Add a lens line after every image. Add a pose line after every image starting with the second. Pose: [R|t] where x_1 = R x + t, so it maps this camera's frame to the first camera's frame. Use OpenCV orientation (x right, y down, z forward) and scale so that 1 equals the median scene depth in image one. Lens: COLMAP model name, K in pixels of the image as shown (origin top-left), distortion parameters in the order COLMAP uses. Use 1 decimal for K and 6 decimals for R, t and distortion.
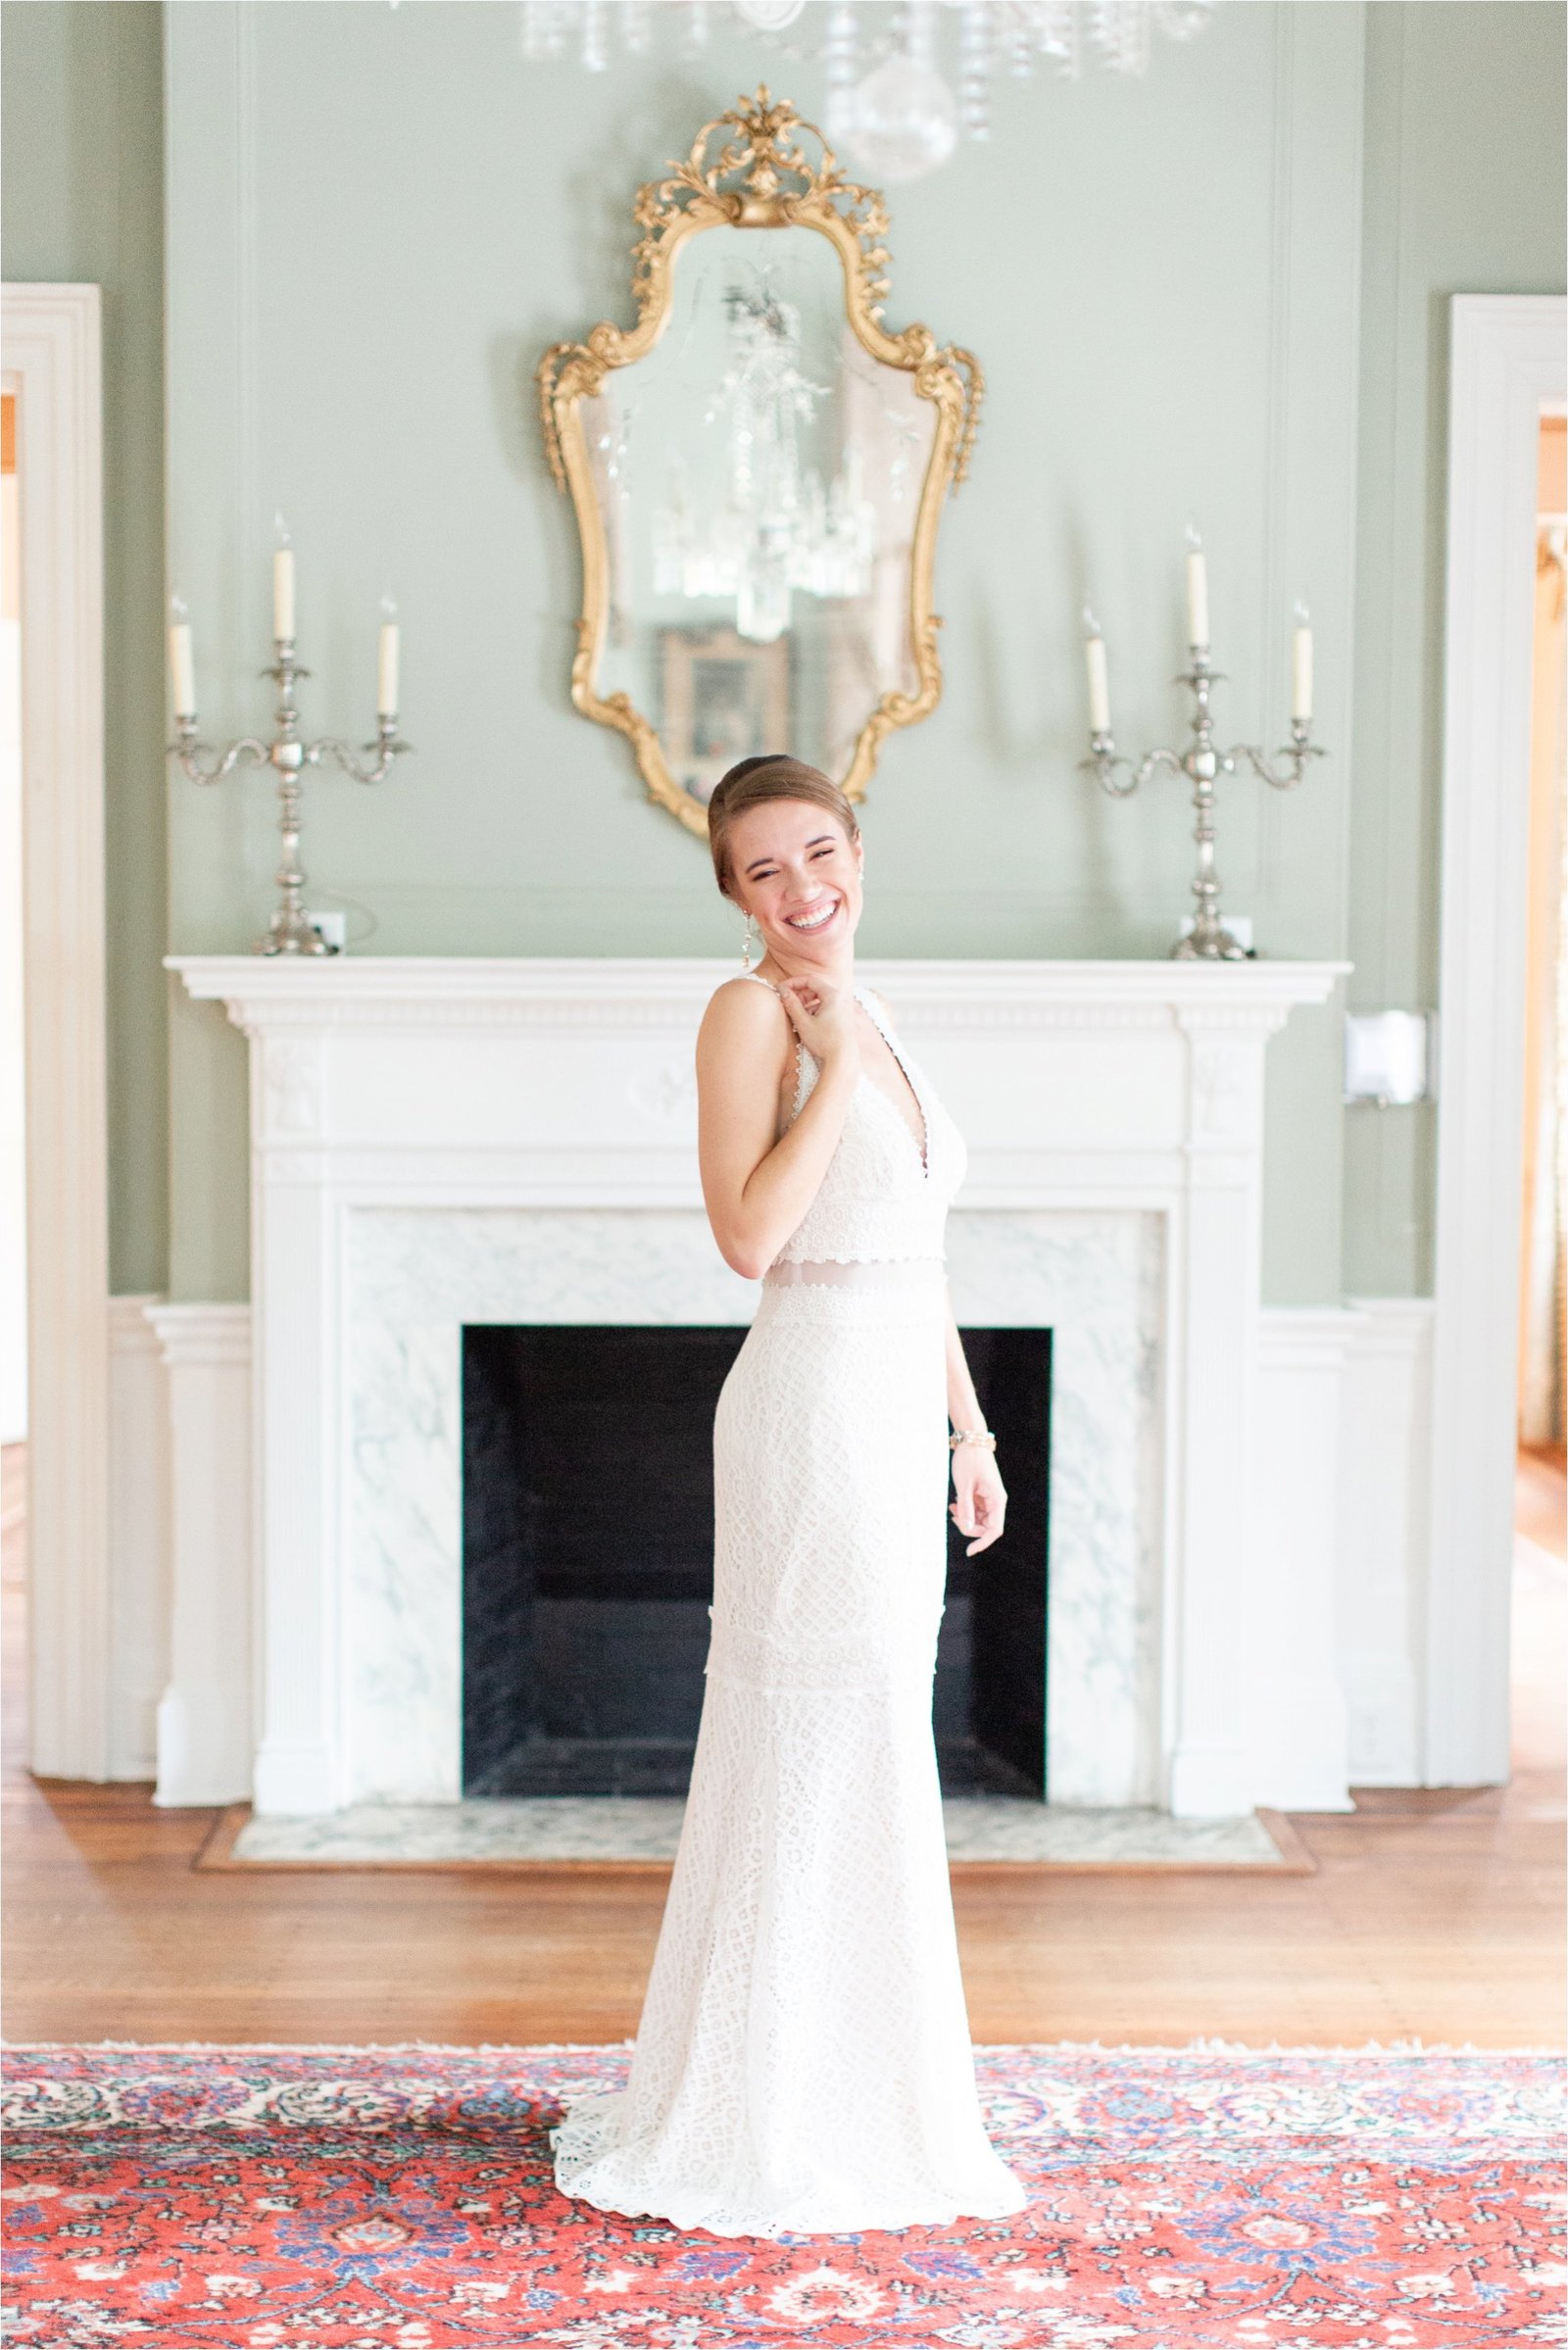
lens RADIAL K [[3854.3, 0, 783.0], [0, 3854.3, 1284.5], [0, 0, 1]] dist [0.021922, 0.000000]
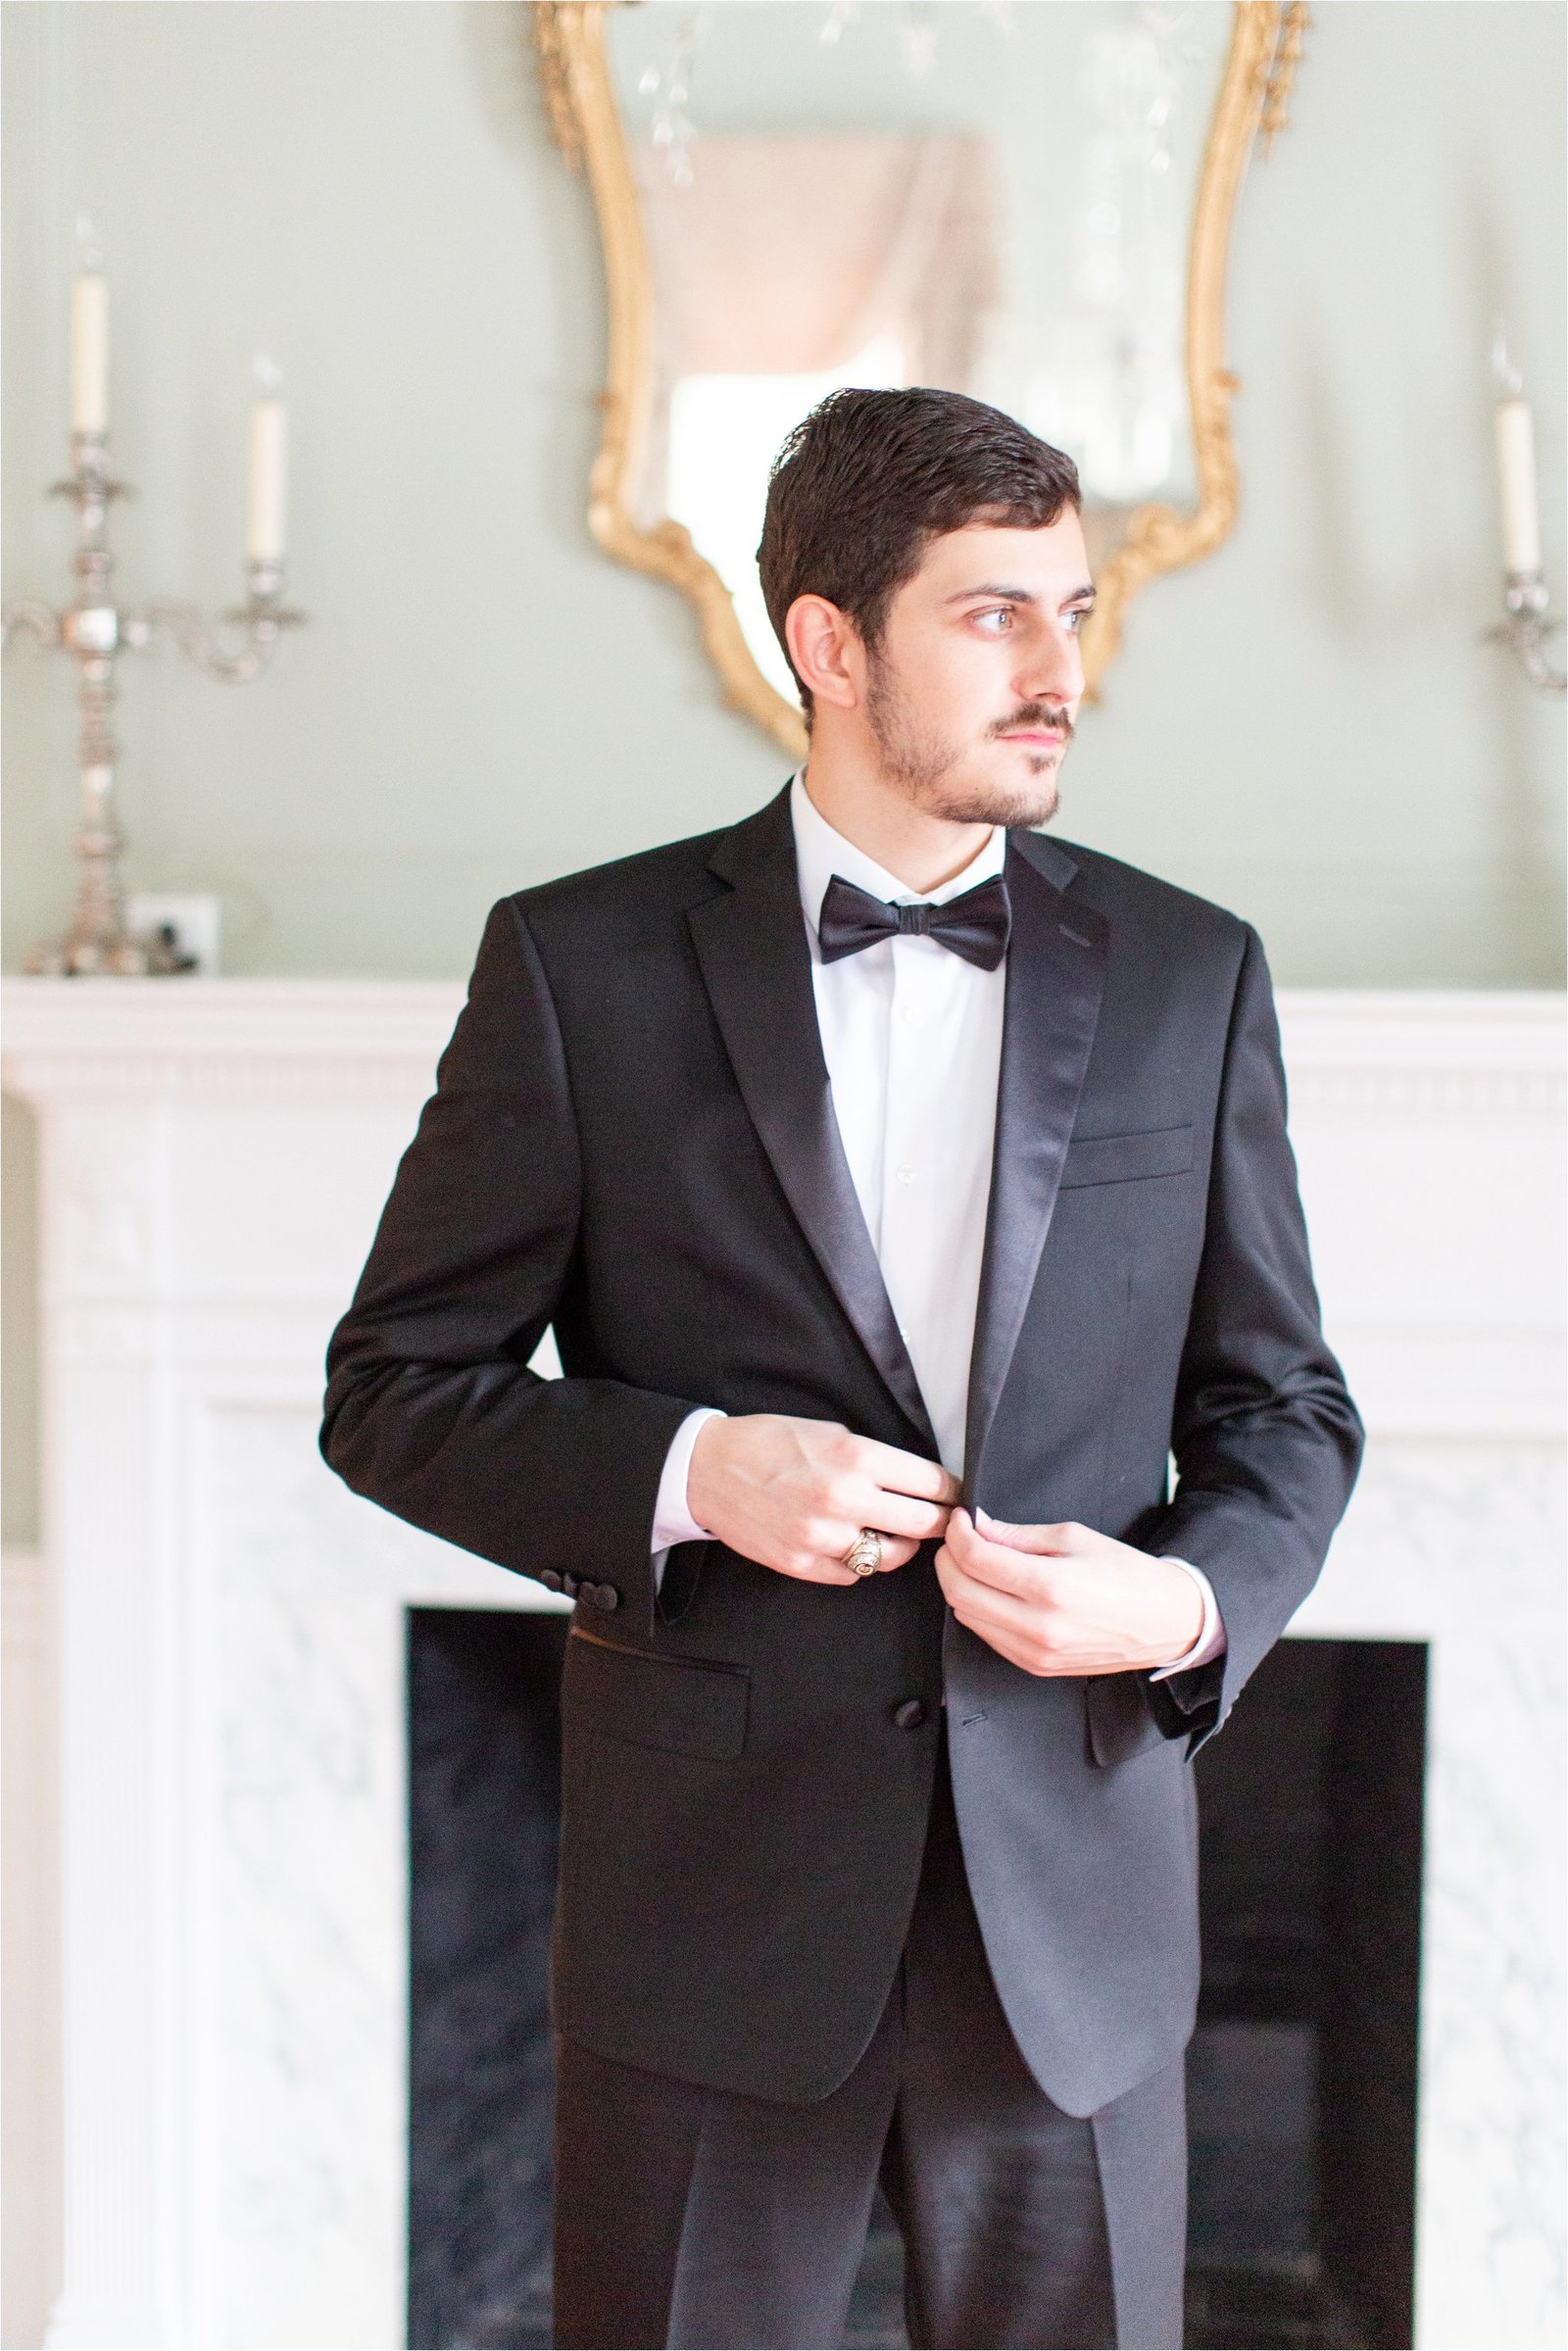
lens RADIAL K [[3589.0, 0, 776.2], [0, 3589.0, 1137.8], [0, 0, 1]] dist [0.024912, 0.000000]
pose [[0.987013, 0.011900, -0.160196, 0.060166], [-0.014413, 0.999791, -0.014534, -0.053813], [0.159989, 0.016654, 0.986978, 0.477472]]
